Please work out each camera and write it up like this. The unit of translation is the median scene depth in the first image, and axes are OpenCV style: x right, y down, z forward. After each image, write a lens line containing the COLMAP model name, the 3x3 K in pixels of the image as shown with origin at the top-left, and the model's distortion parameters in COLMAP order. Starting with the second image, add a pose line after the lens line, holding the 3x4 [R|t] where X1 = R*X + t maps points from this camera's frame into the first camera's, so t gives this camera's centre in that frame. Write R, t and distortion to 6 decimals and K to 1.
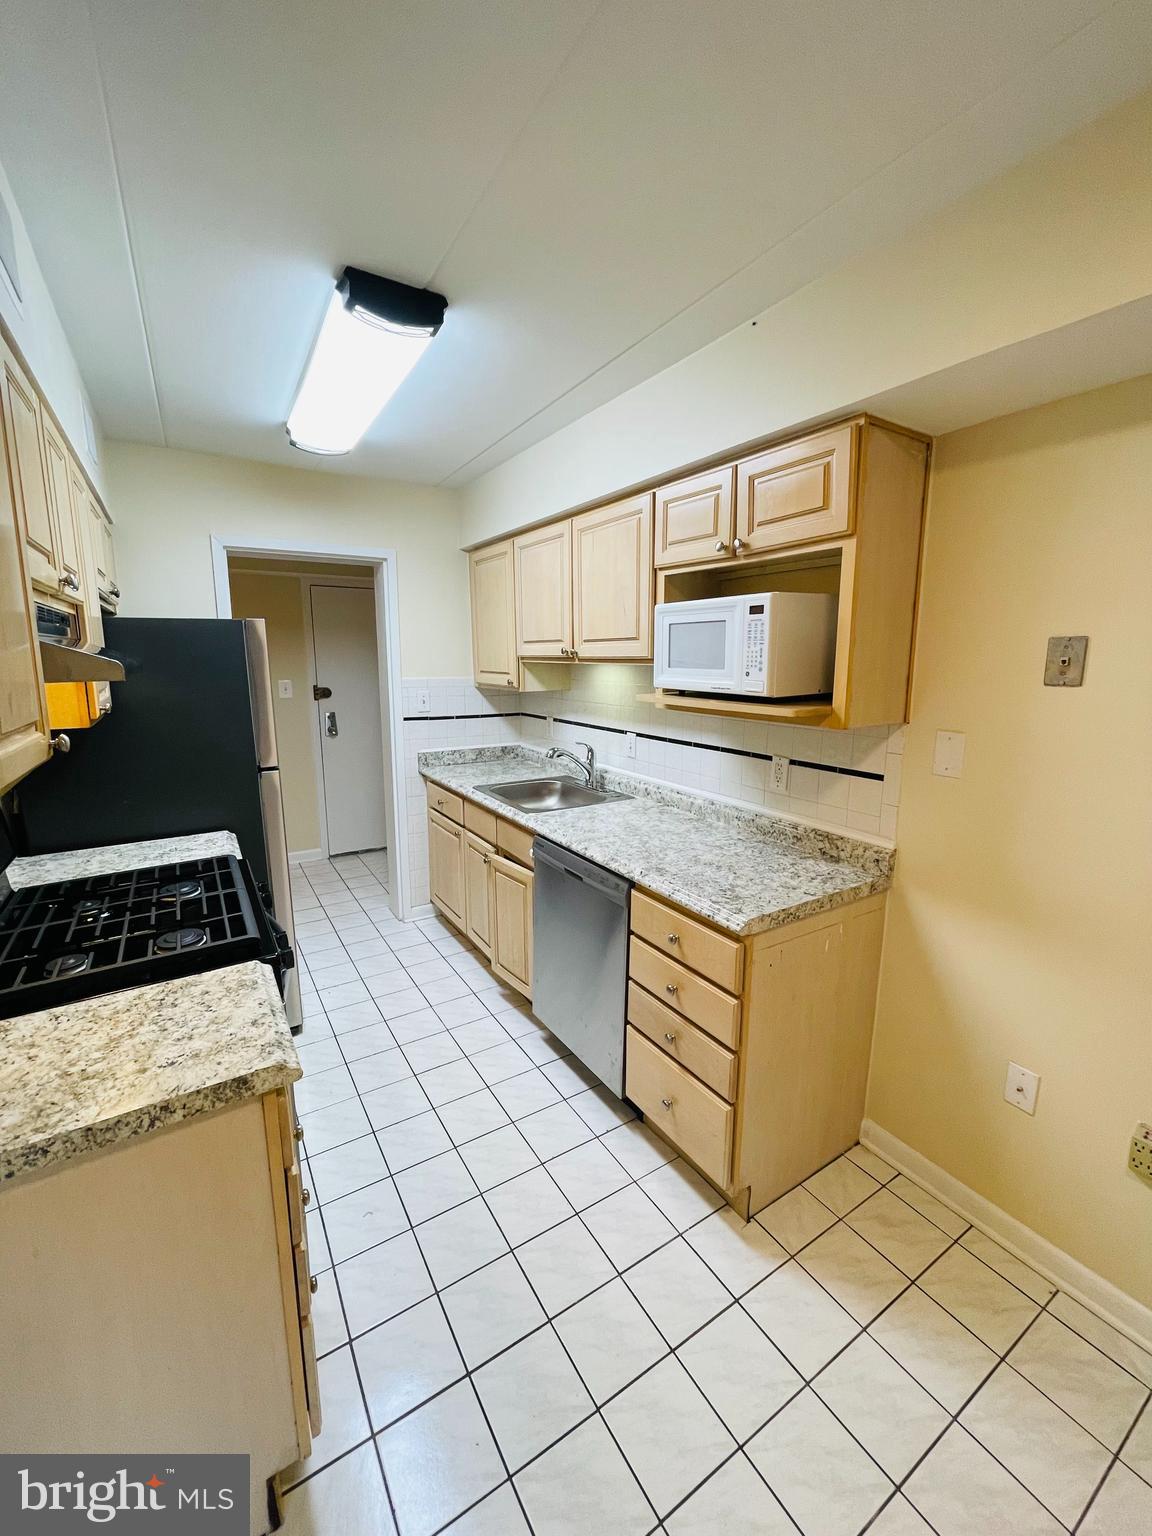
lens RADIAL K [[619.5, 0, 579.4], [0, 619.5, 761.8], [0, 0, 1]] dist [-0.003555, 0.001225]
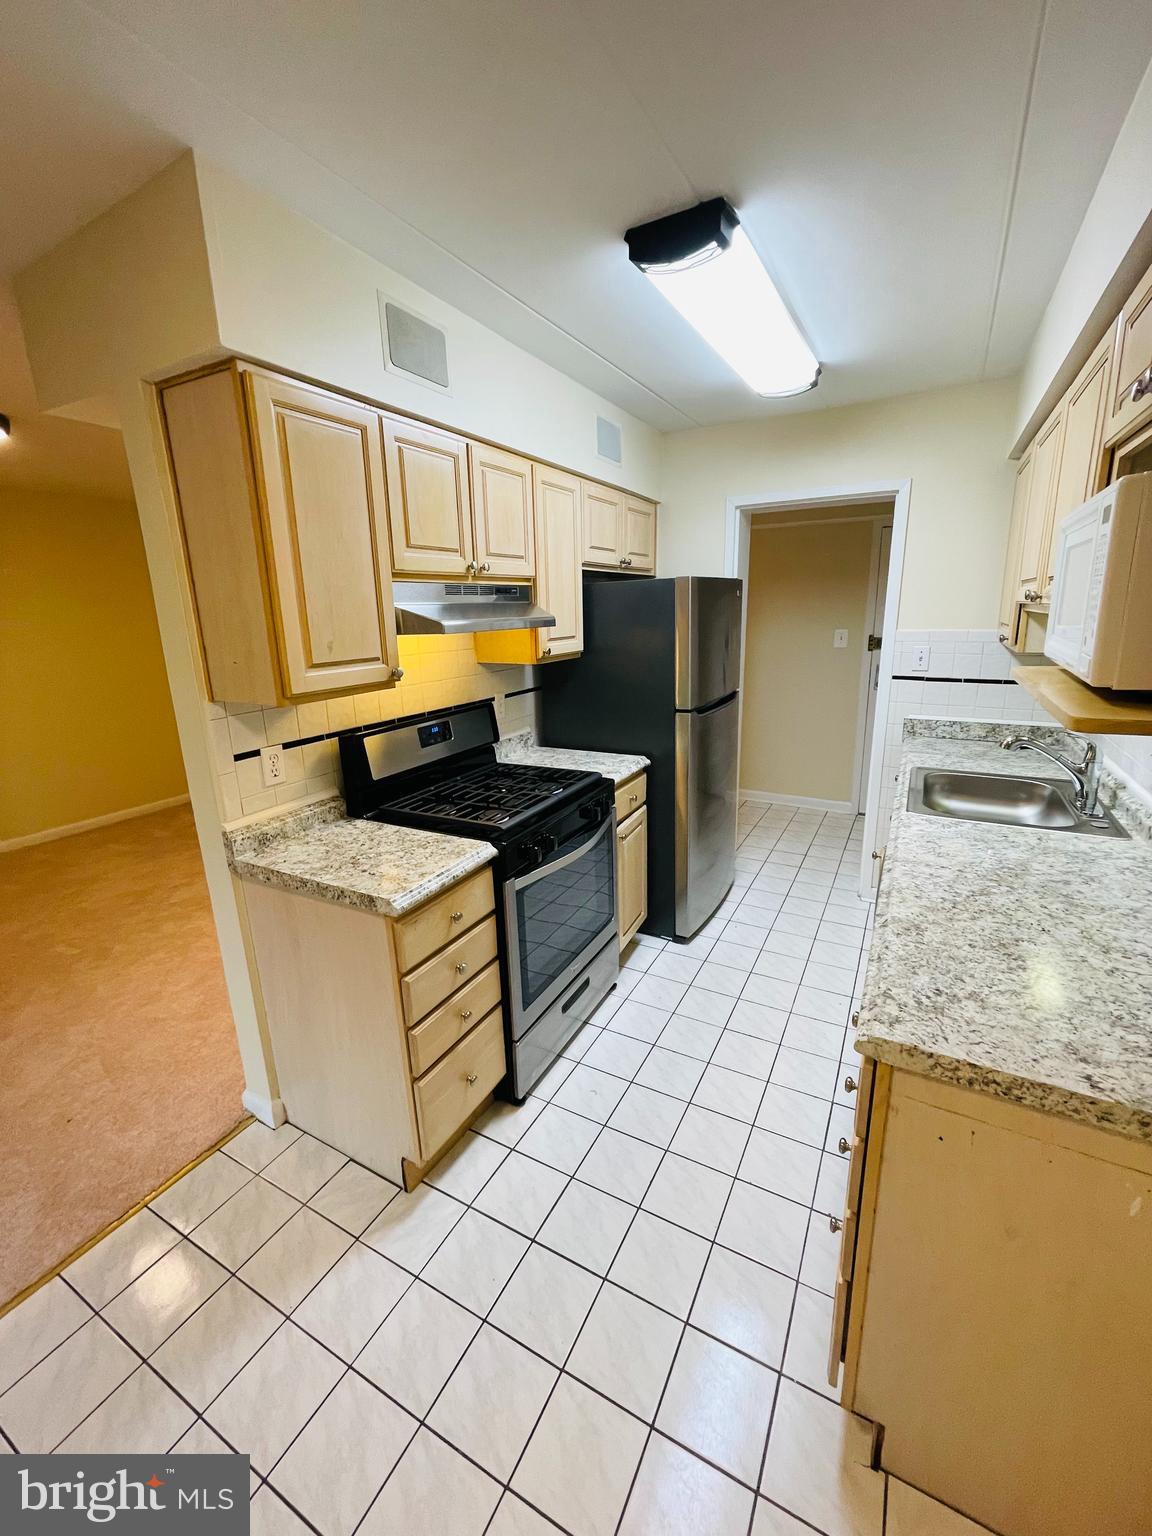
lens RADIAL K [[619.5, 0, 579.3], [0, 619.5, 761.7], [0, 0, 1]] dist [-0.003555, 0.001225]
pose [[0.490091, 0.198127, -0.848856, 0.492675], [-0.123685, 0.979779, 0.157275, -0.066260], [0.862851, 0.027912, 0.504686, 0.337192]]
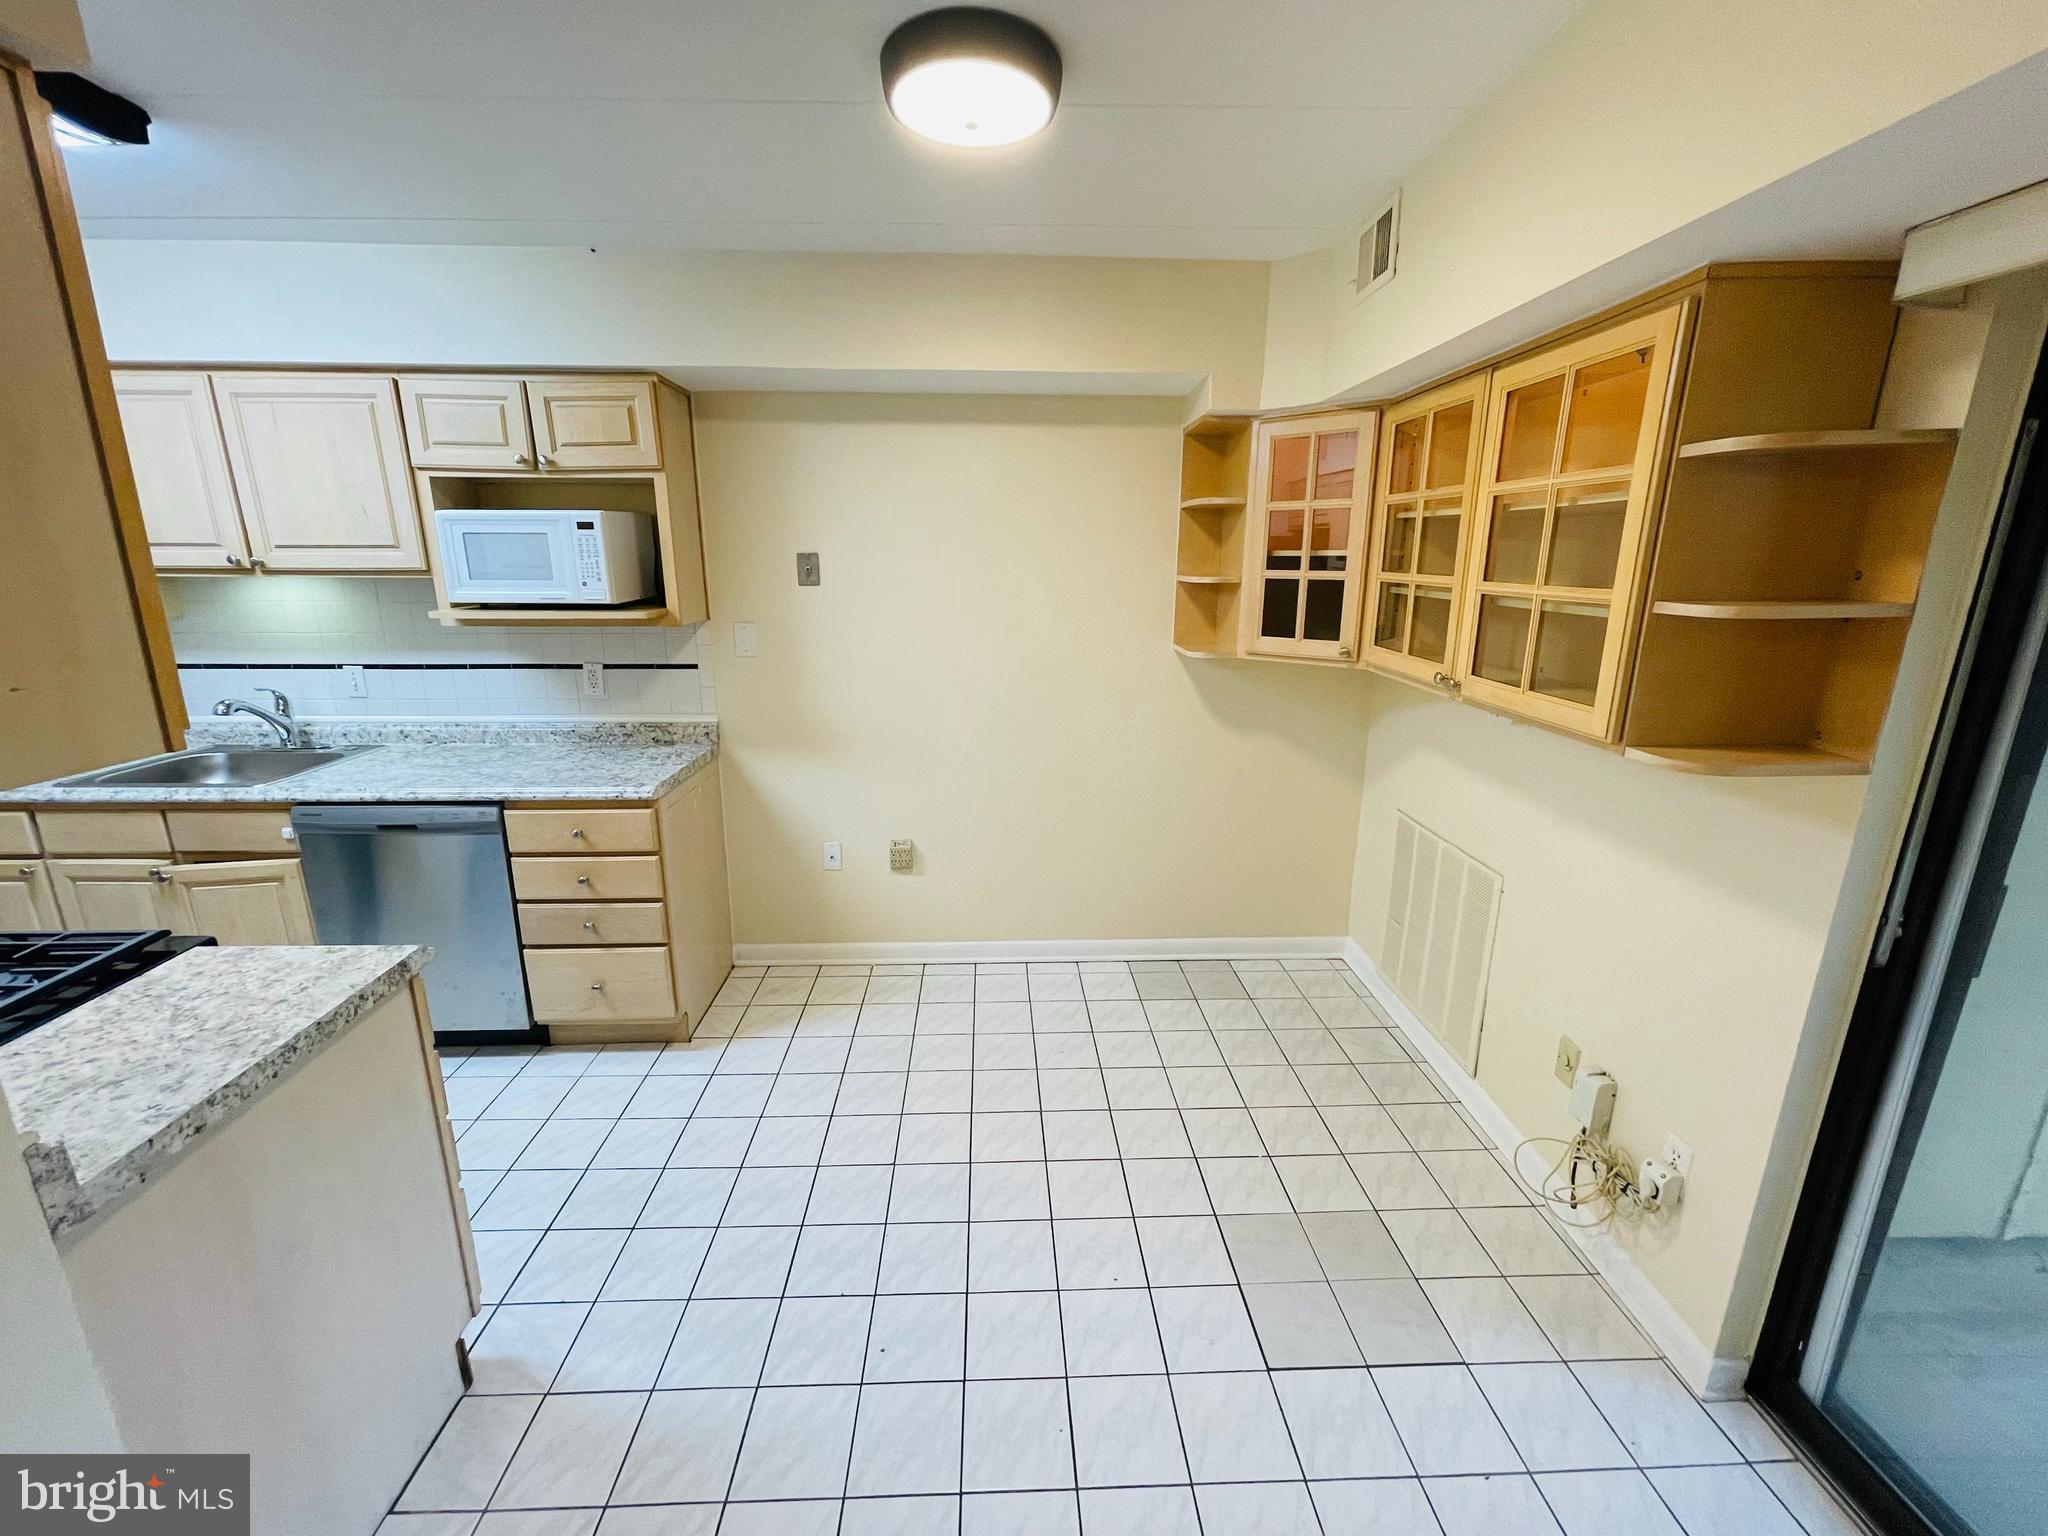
lens RADIAL K [[826.0, 0, 1017.3], [0, 826.0, 764.2], [0, 0, 1]] dist [-0.003555, 0.001225]
pose [[0.505750, -0.214633, 0.835553, -0.594069], [0.144433, 0.975951, 0.163274, 0.039525], [-0.850503, 0.038105, 0.524588, -0.386615]]
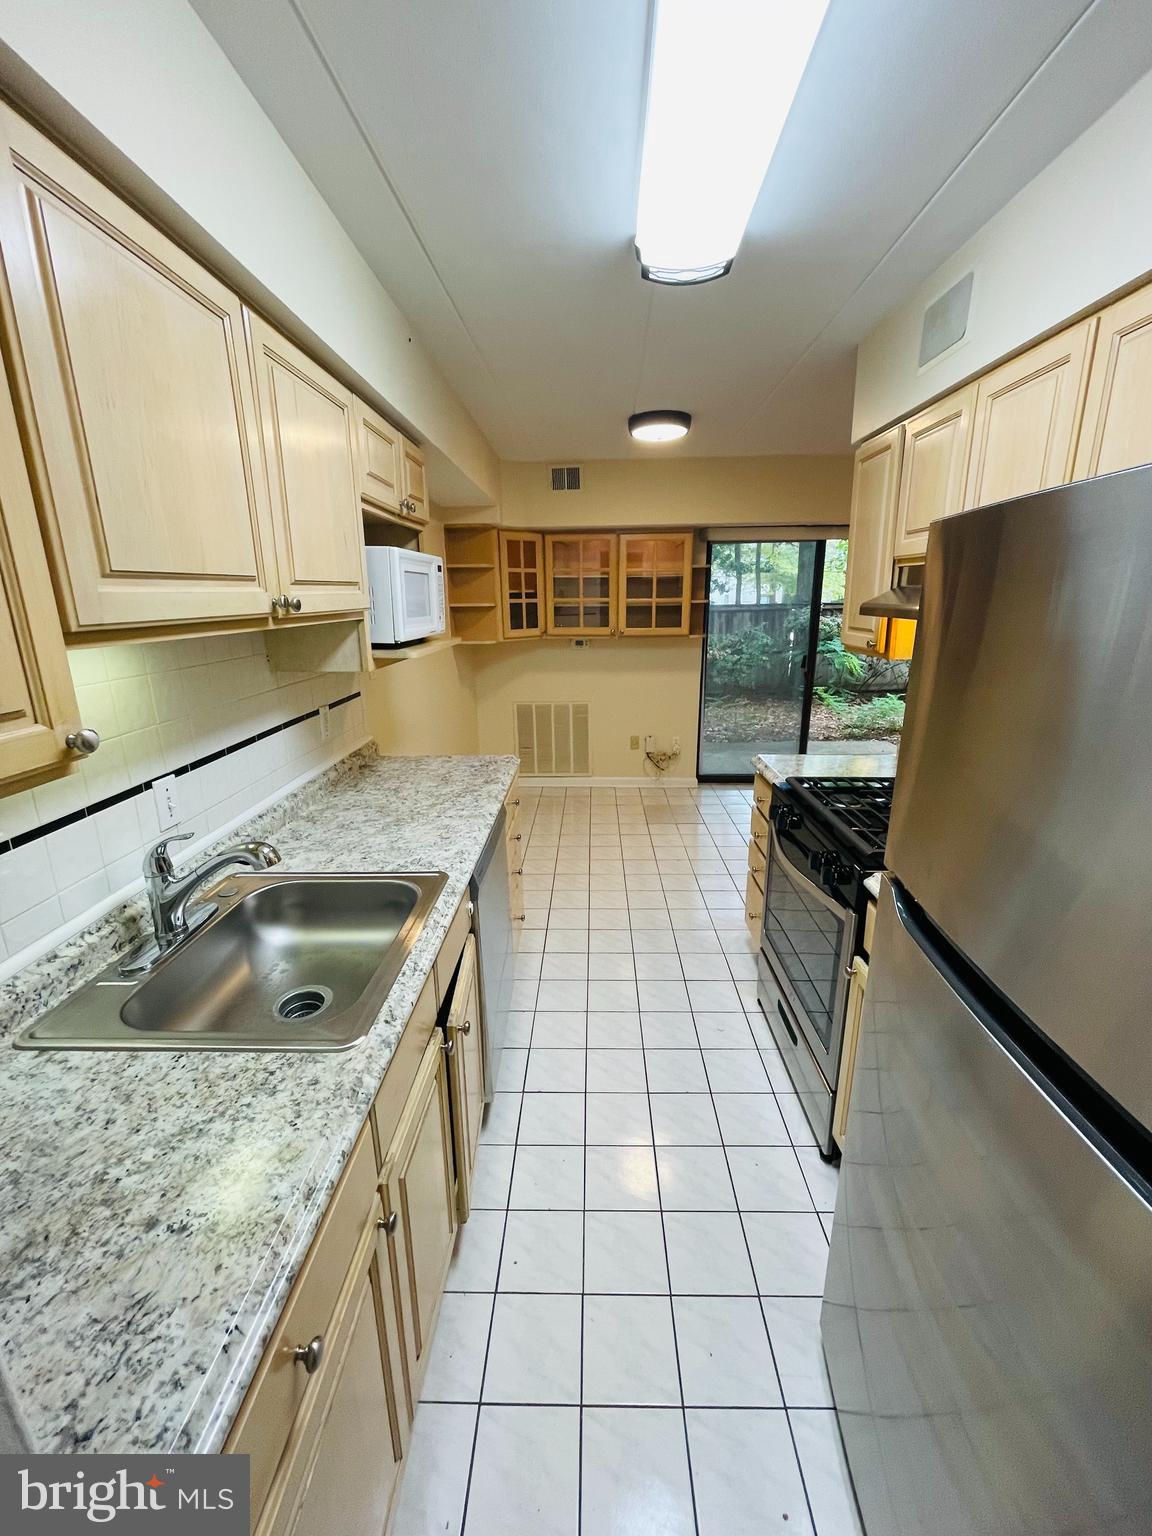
lens RADIAL K [[619.5, 0, 576.4], [0, 619.5, 765.1], [0, 0, 1]] dist [-0.003555, 0.001225]
pose [[-0.832929, -0.140059, 0.535362, -0.668532], [0.103521, 0.910926, 0.399372, -0.327422], [-0.543610, 0.388070, -0.744238, 1.812256]]
